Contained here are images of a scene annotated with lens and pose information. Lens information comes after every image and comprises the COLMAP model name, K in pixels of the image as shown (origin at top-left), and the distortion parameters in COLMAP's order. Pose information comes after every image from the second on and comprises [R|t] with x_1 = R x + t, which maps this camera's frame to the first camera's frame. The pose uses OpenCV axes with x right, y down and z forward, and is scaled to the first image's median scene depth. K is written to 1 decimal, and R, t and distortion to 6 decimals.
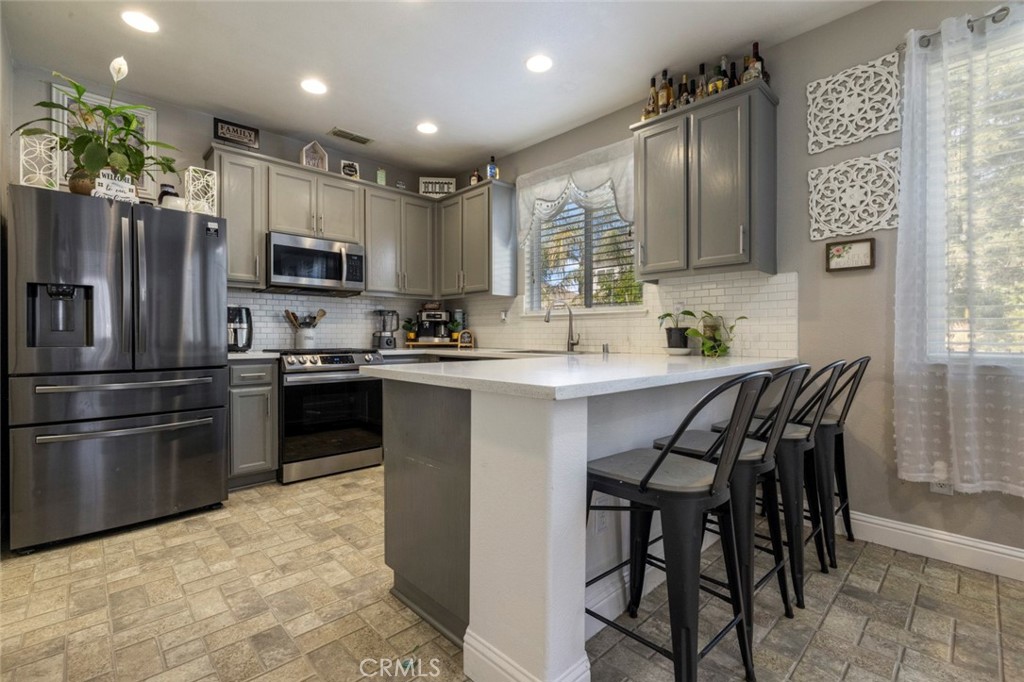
lens RADIAL K [[455.0, 0, 513.0], [0, 455.0, 340.1], [0, 0, 1]] dist [-0.002614, -0.000986]
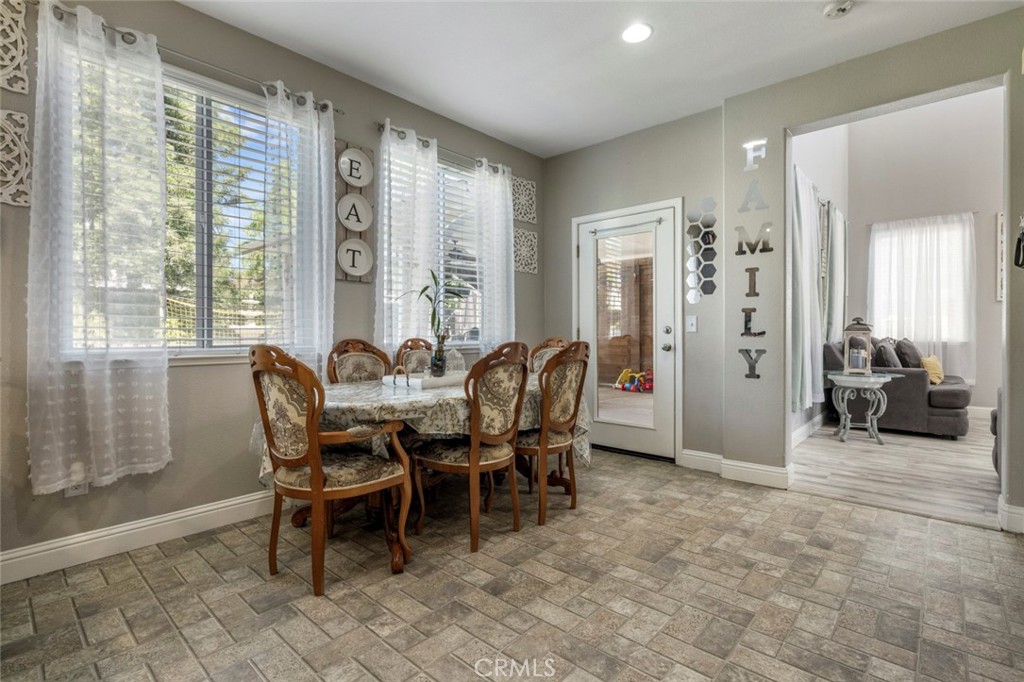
lens RADIAL K [[479.6, 0, 512.4], [0, 479.6, 336.4], [0, 0, 1]] dist [0.003368, 0.000674]
pose [[-0.076047, -0.006584, 0.997082, -0.153425], [0.006857, 0.999951, 0.007126, -0.001120], [-0.997081, 0.007379, -0.075998, 0.161624]]
